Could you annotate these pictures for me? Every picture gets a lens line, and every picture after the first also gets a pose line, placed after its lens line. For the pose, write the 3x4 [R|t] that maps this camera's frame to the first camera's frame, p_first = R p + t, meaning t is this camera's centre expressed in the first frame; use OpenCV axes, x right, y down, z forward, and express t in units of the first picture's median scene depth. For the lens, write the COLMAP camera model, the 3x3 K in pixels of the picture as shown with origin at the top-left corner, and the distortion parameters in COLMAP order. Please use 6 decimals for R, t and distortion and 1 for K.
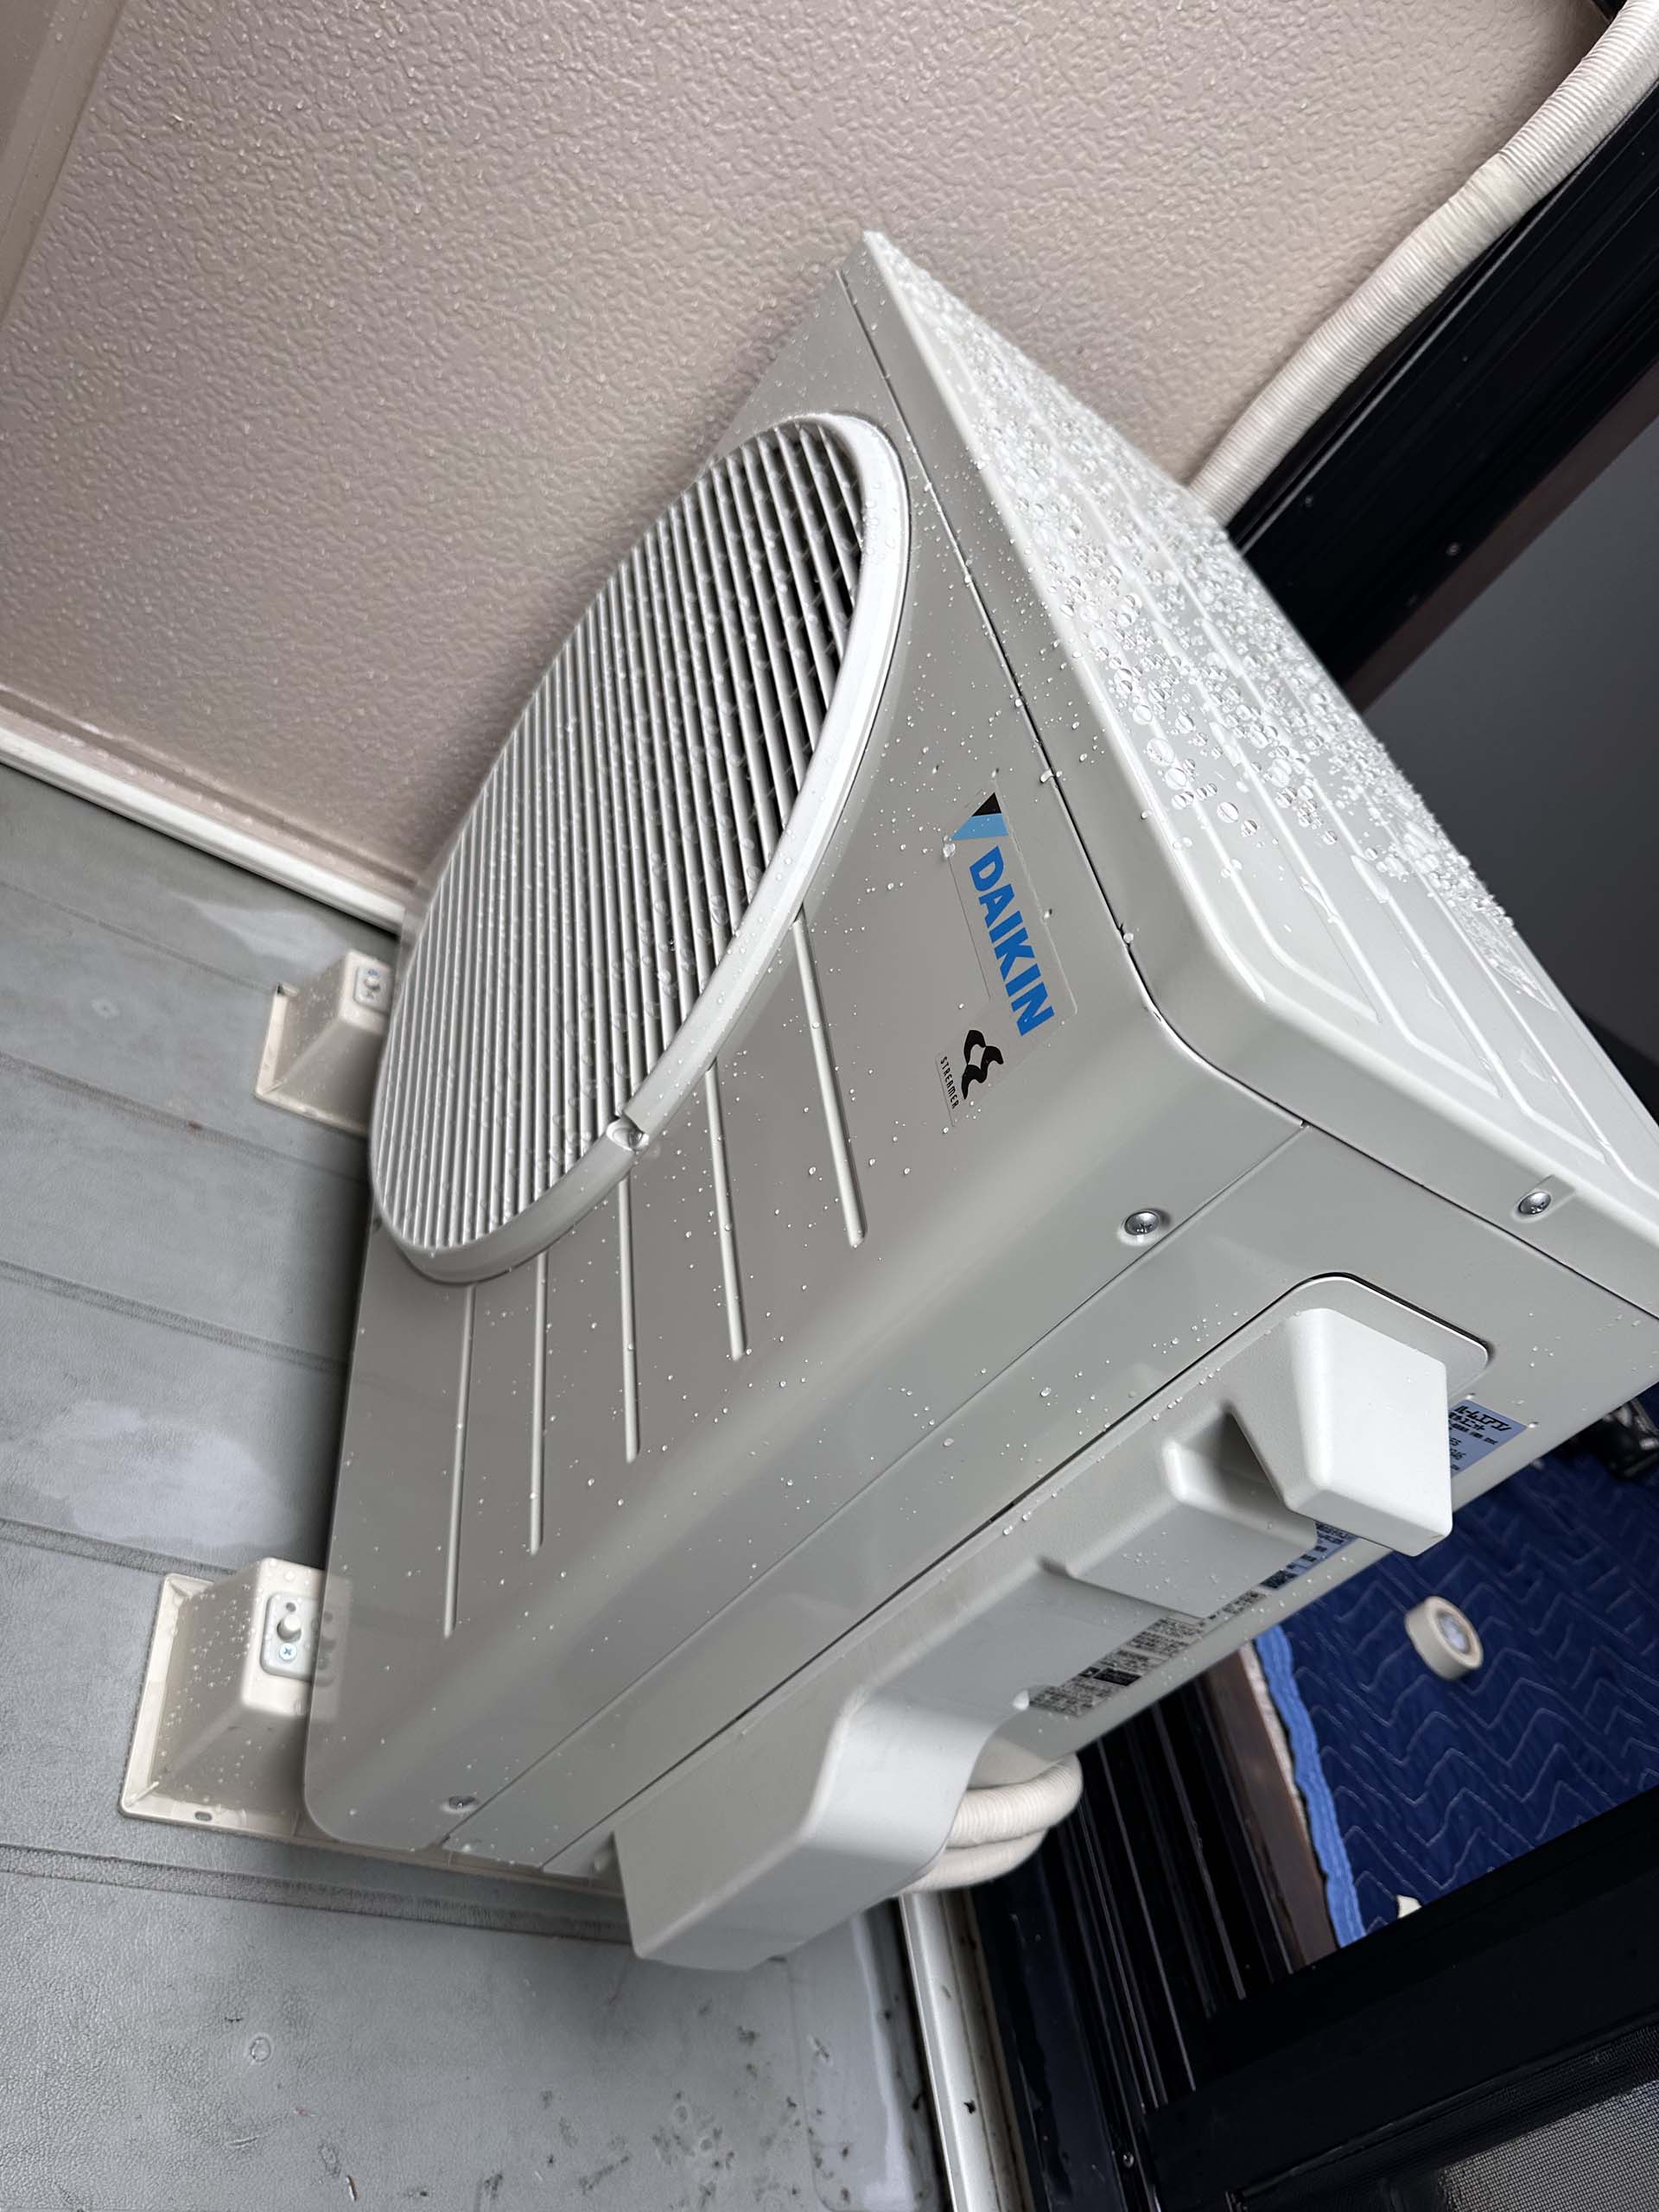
lens RADIAL K [[1577.7, 0, 807.3], [0, 1577.7, 1087.2], [0, 0, 1]] dist [0.049807, -0.072735]
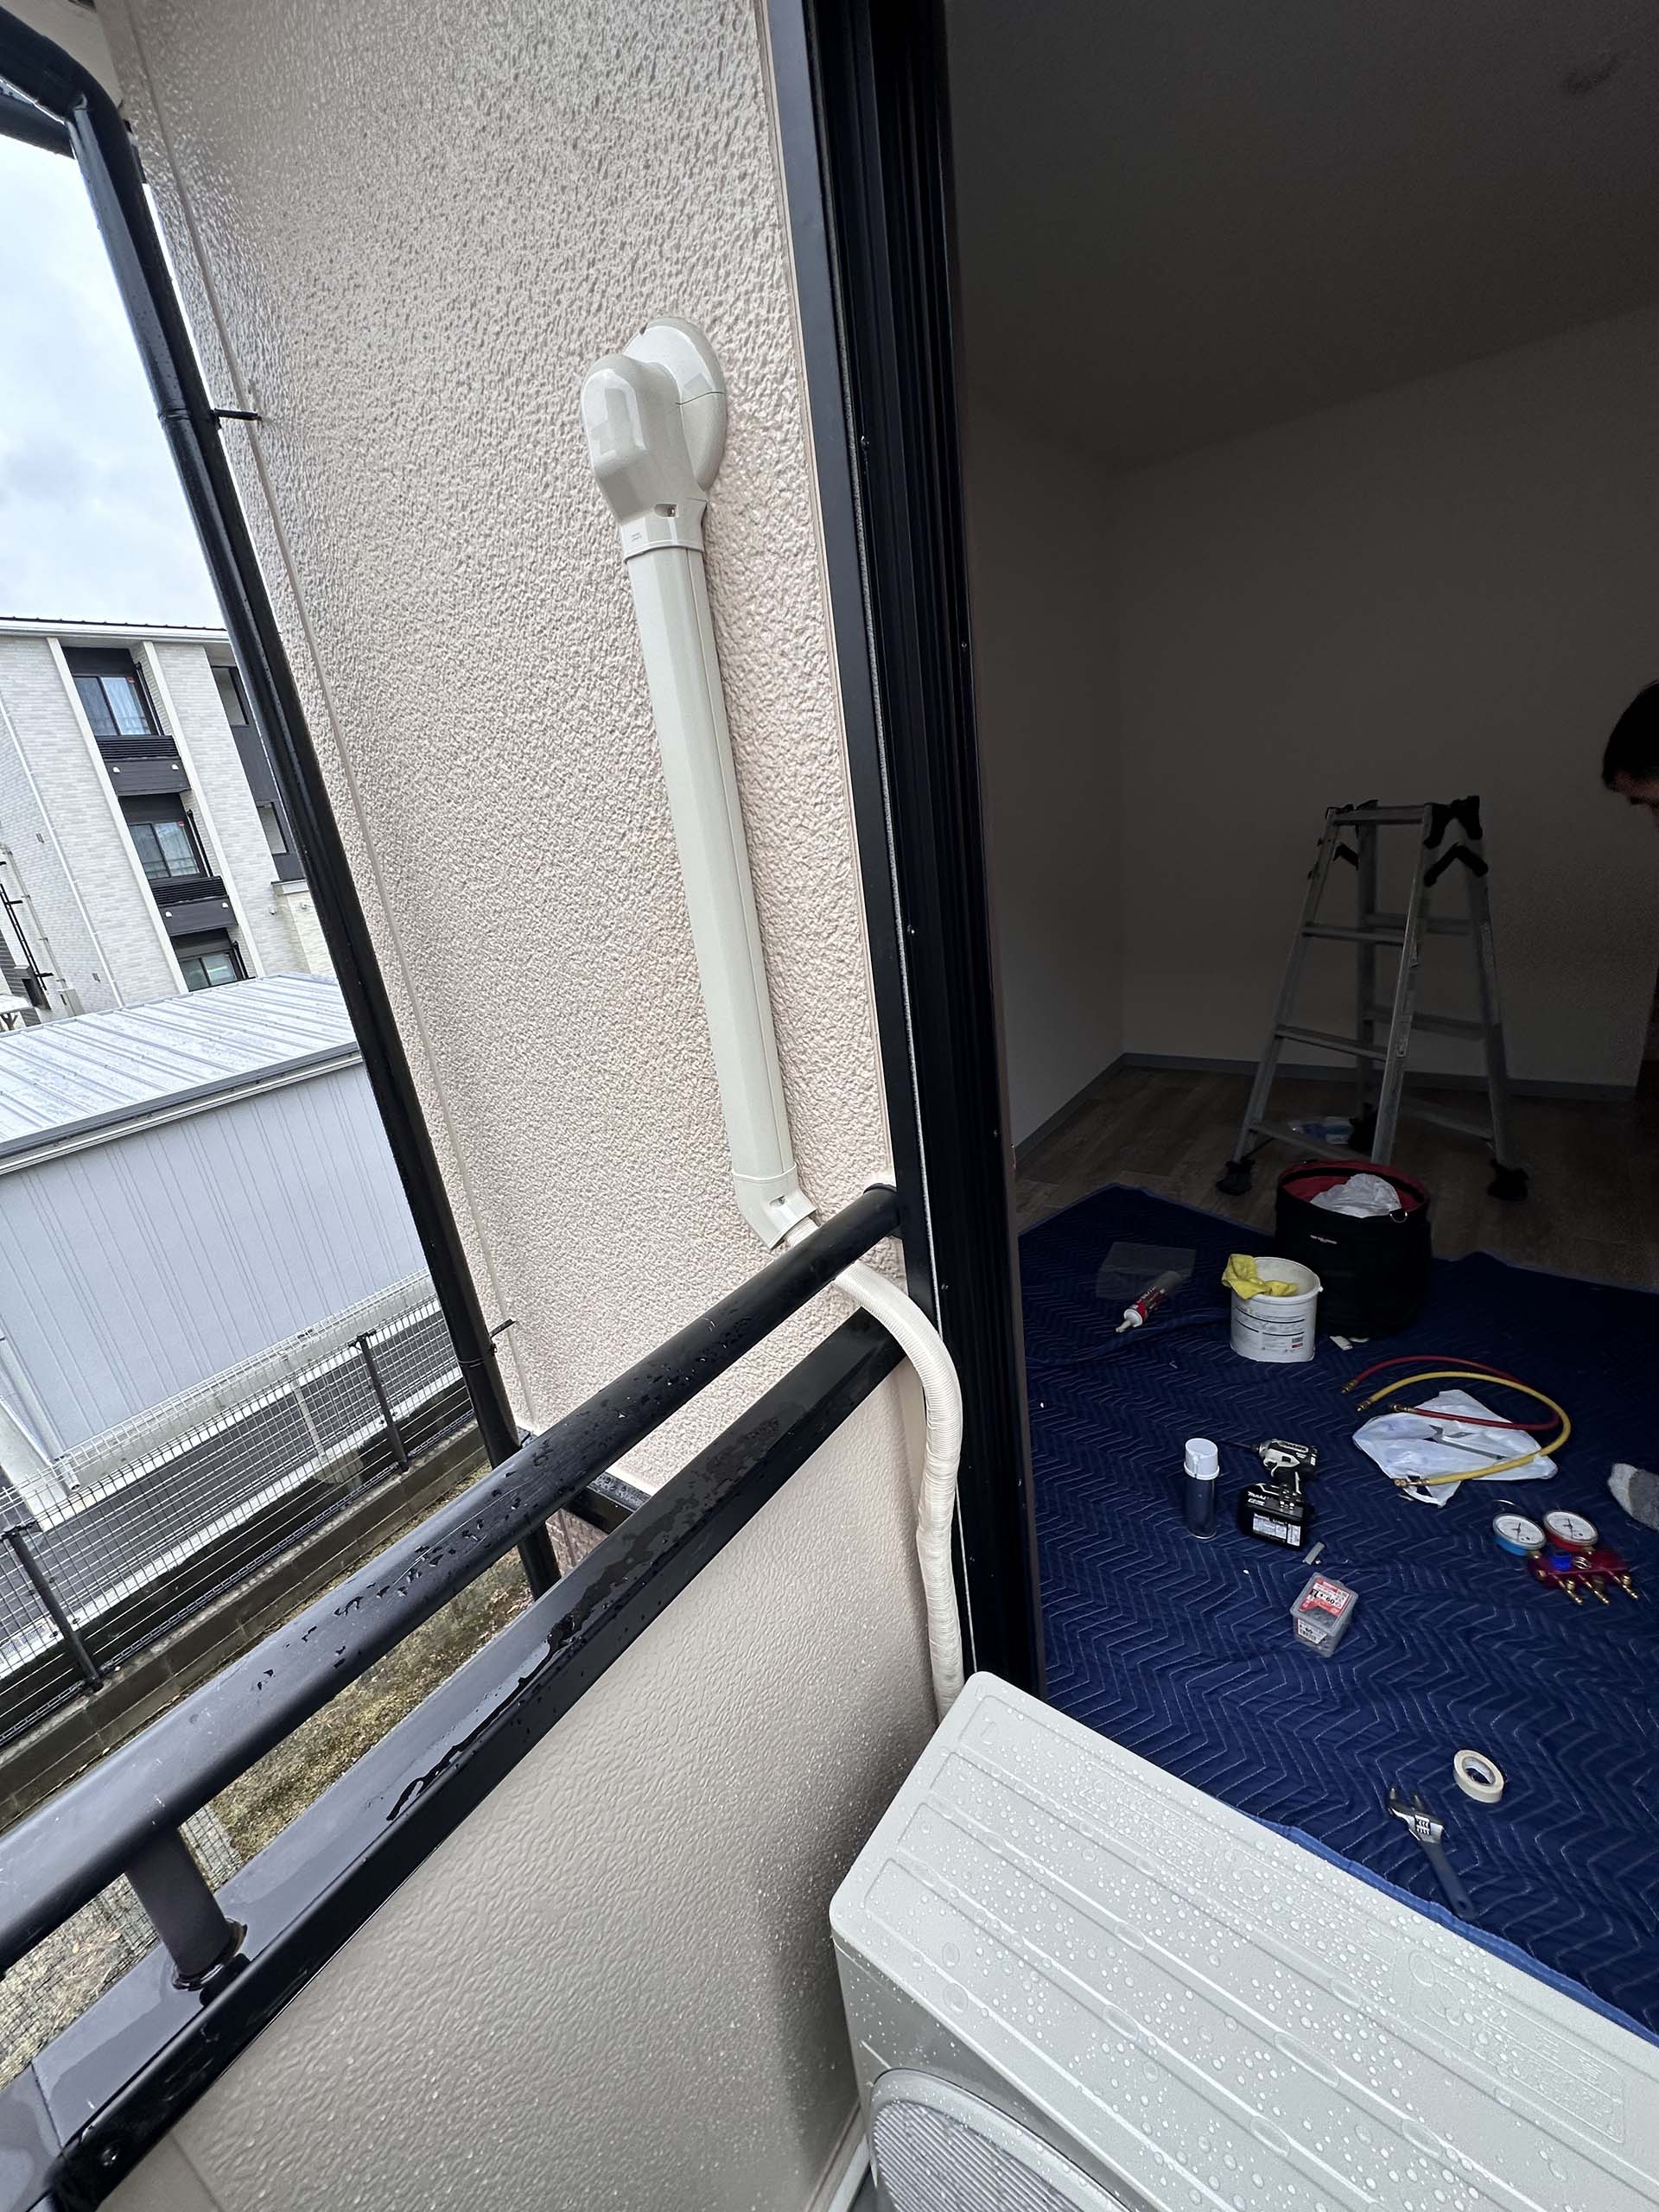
lens RADIAL K [[880.3, 0, 825.9], [0, 880.3, 1102.9], [0, 0, 1]] dist [0.000432, -0.000133]
pose [[0.509057, -0.803302, 0.309139, 0.465460], [0.830822, 0.552440, 0.067413, -1.177014], [-0.224934, 0.222522, 0.948625, -0.009210]]
